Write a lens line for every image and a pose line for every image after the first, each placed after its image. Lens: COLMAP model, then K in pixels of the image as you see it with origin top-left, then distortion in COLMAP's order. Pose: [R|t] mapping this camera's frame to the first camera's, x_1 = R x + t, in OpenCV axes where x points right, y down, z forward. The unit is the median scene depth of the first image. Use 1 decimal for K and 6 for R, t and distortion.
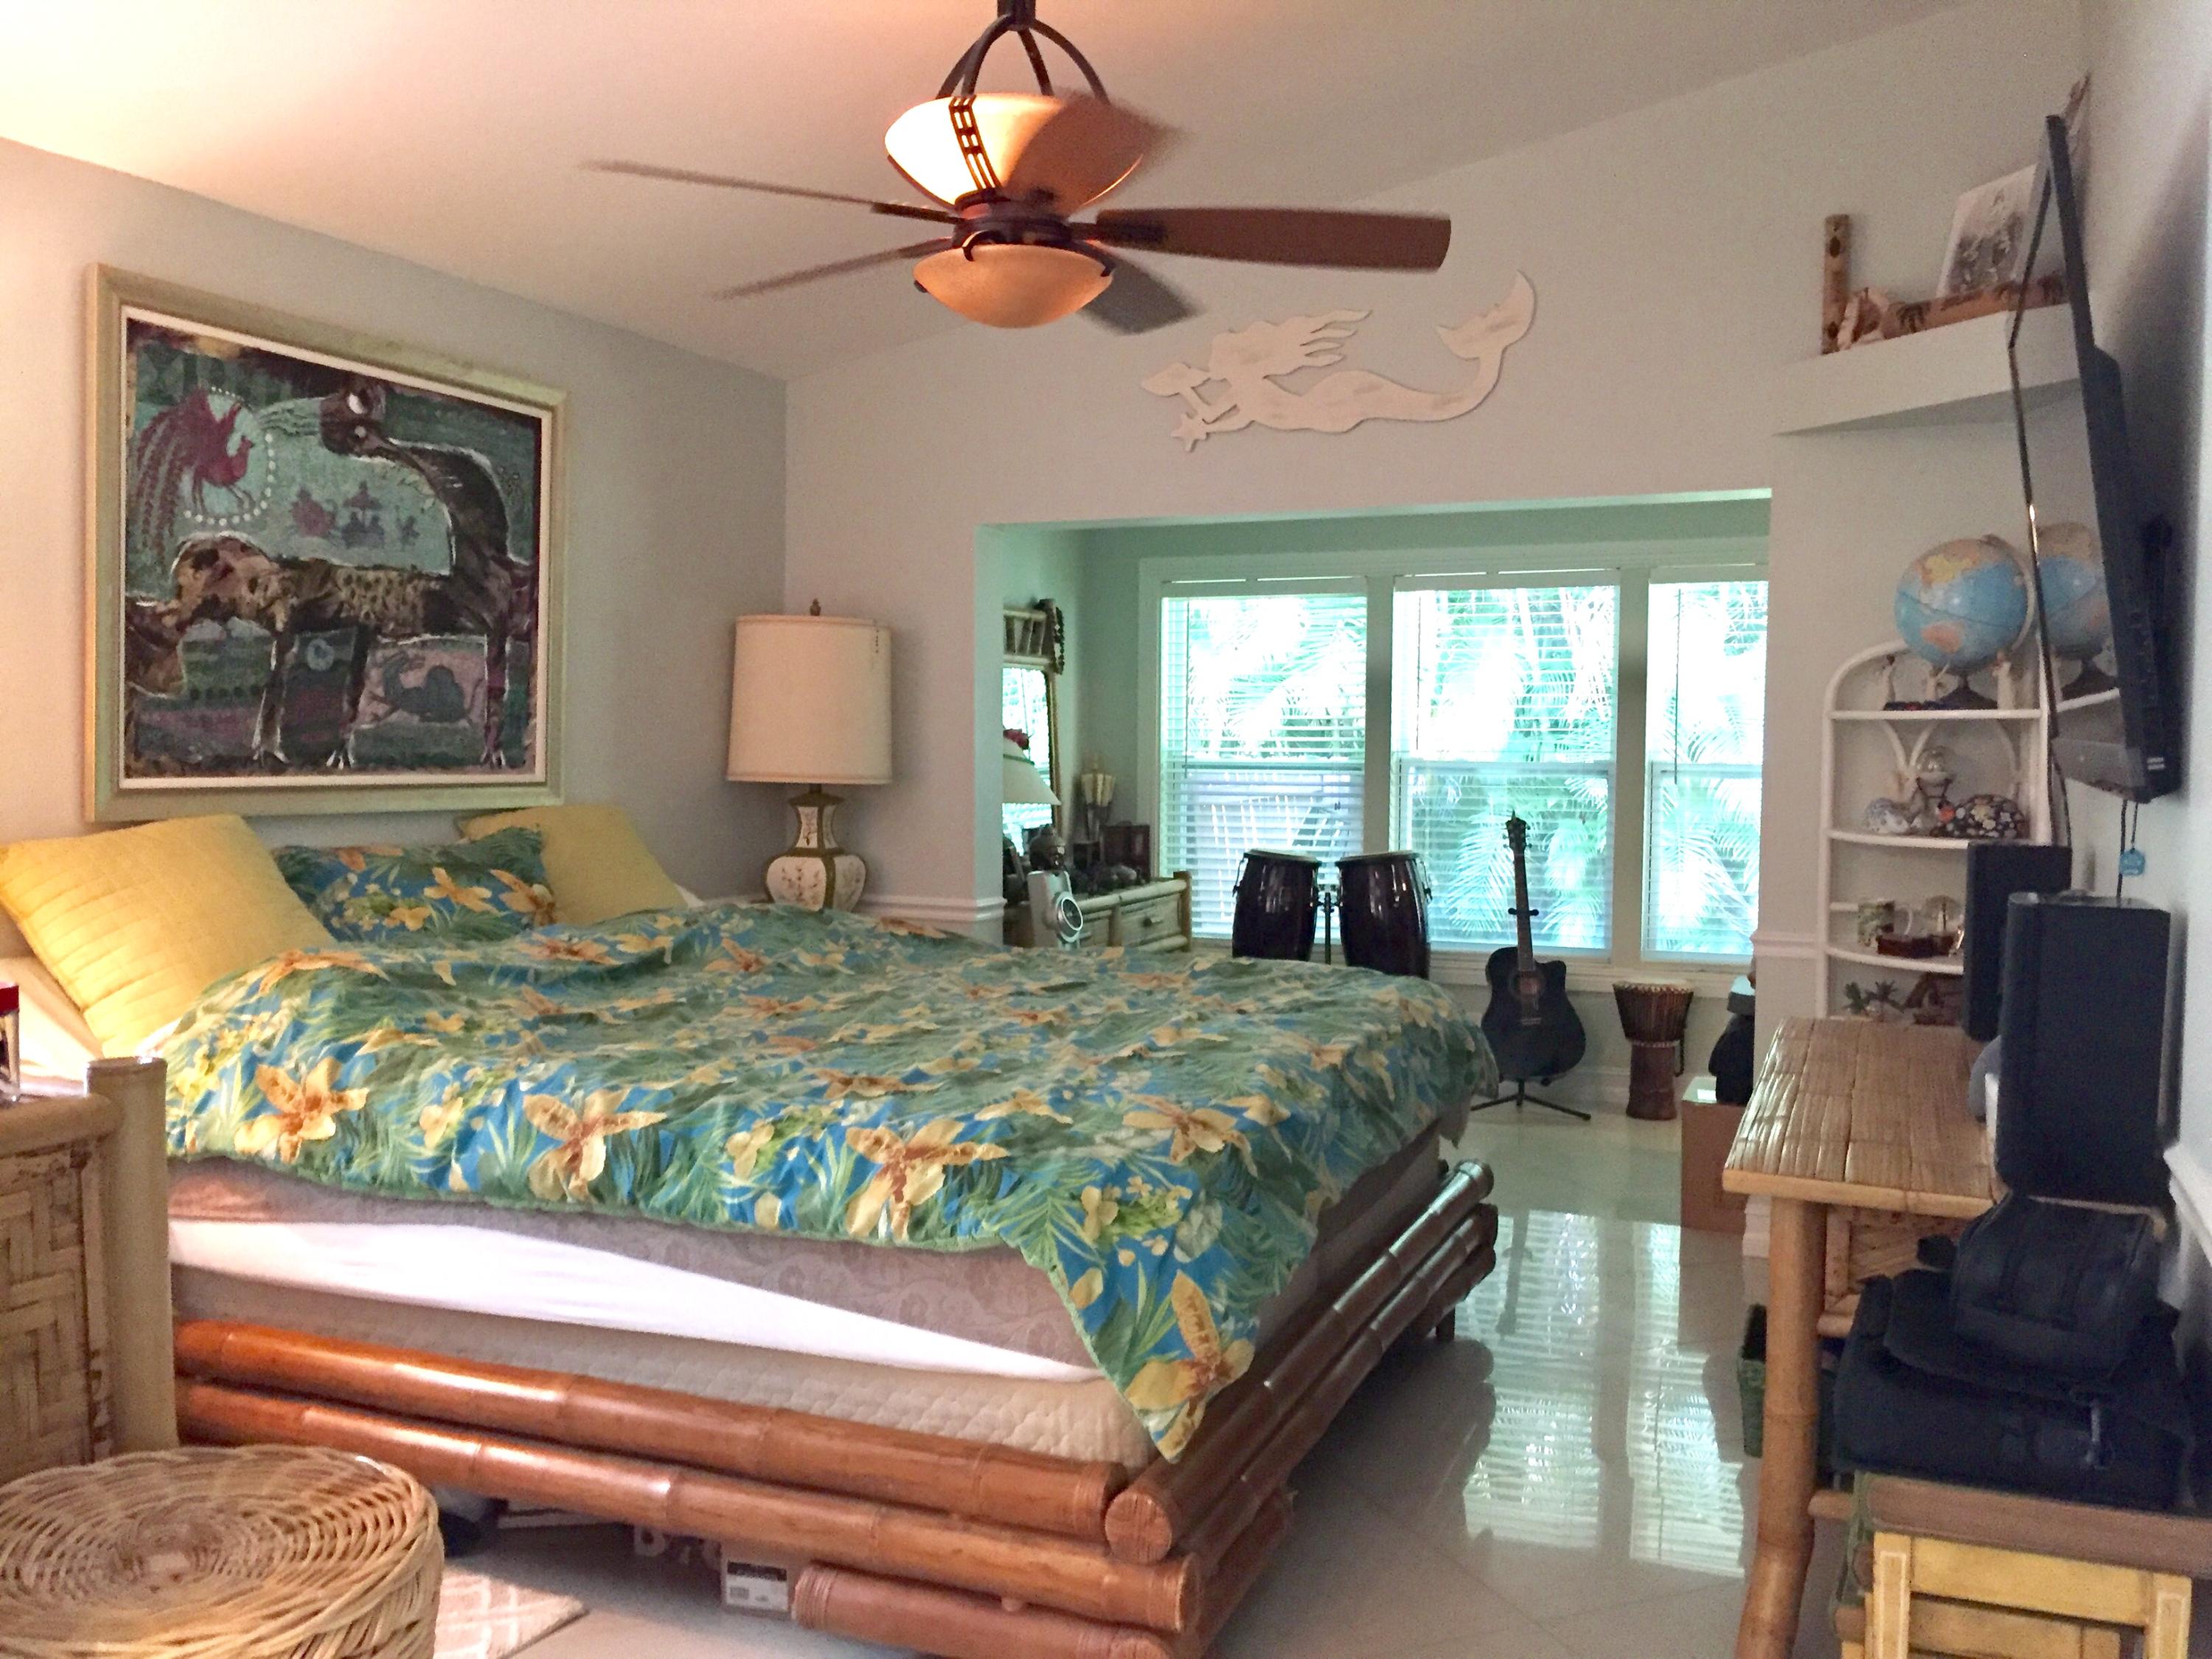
lens RADIAL K [[1905.4, 0, 1110.1], [0, 1905.4, 825.8], [0, 0, 1]] dist [0.081402, -0.125184]
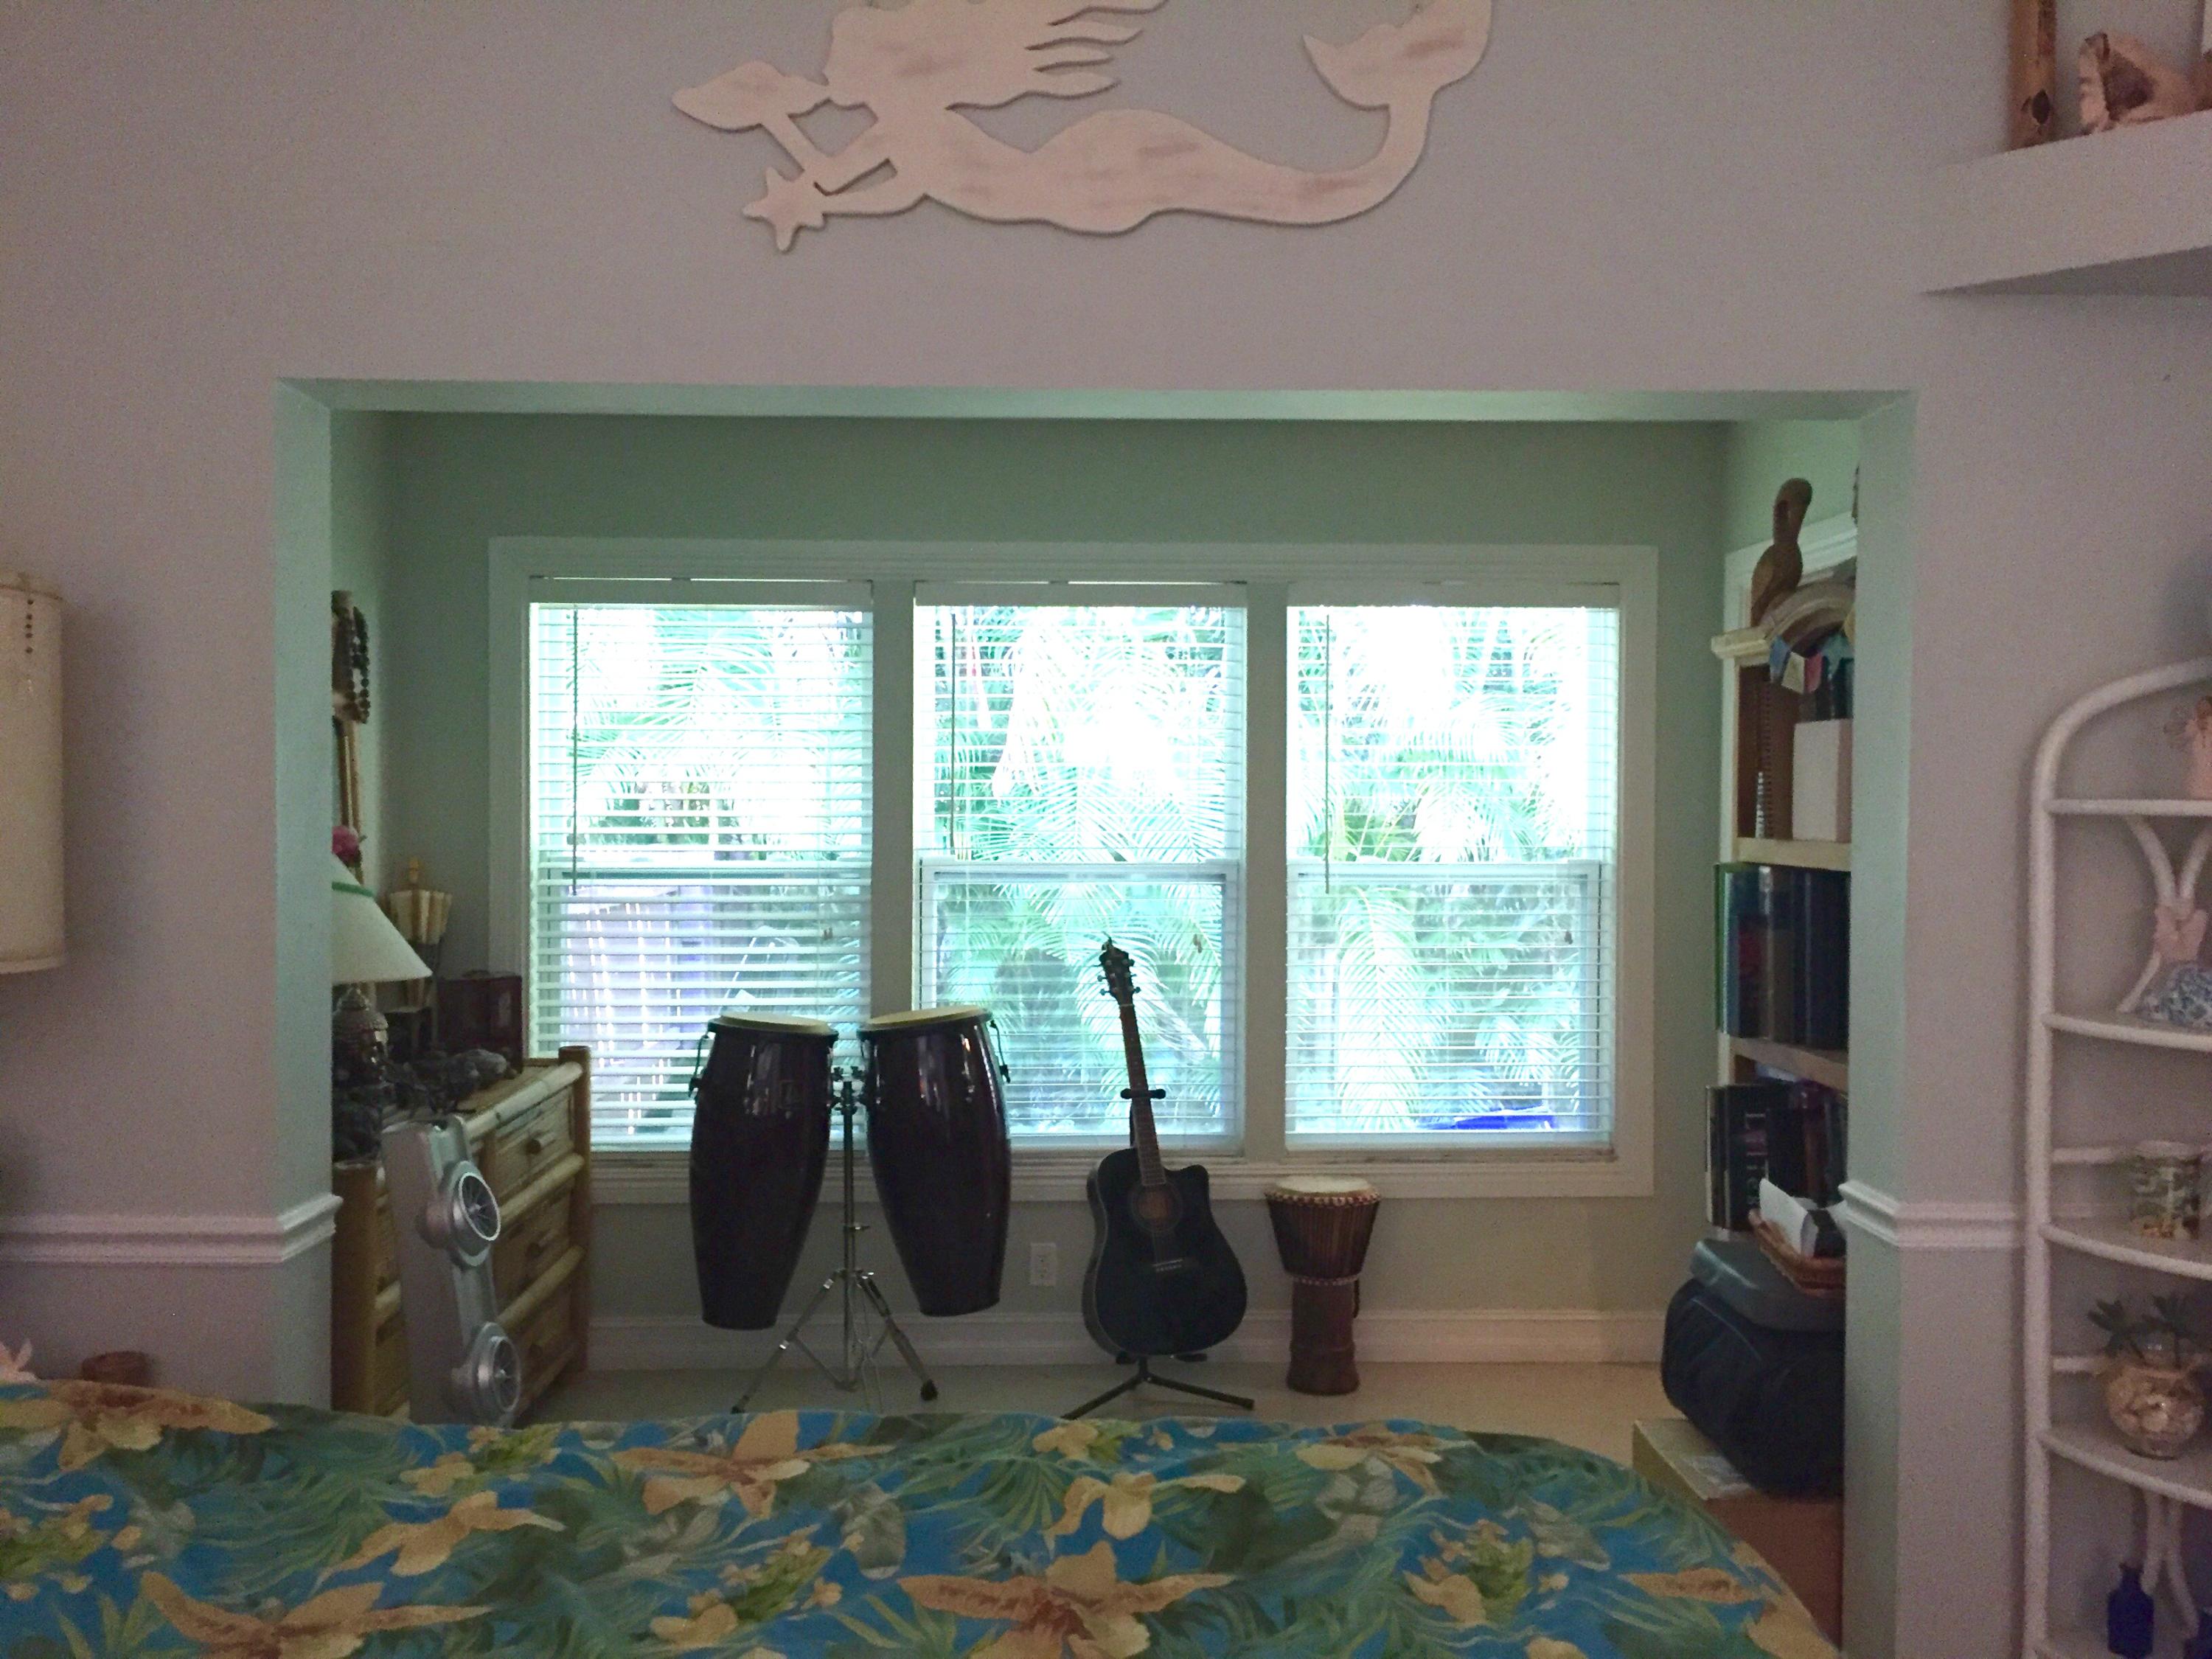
lens RADIAL K [[1905.4, 0, 1107.8], [0, 1905.4, 824.7], [0, 0, 1]] dist [0.081402, -0.125184]
pose [[0.914295, -0.007385, 0.404982, -0.059024], [0.022042, 0.999259, -0.031540, -0.026695], [-0.404449, 0.037763, 0.913780, 0.396730]]
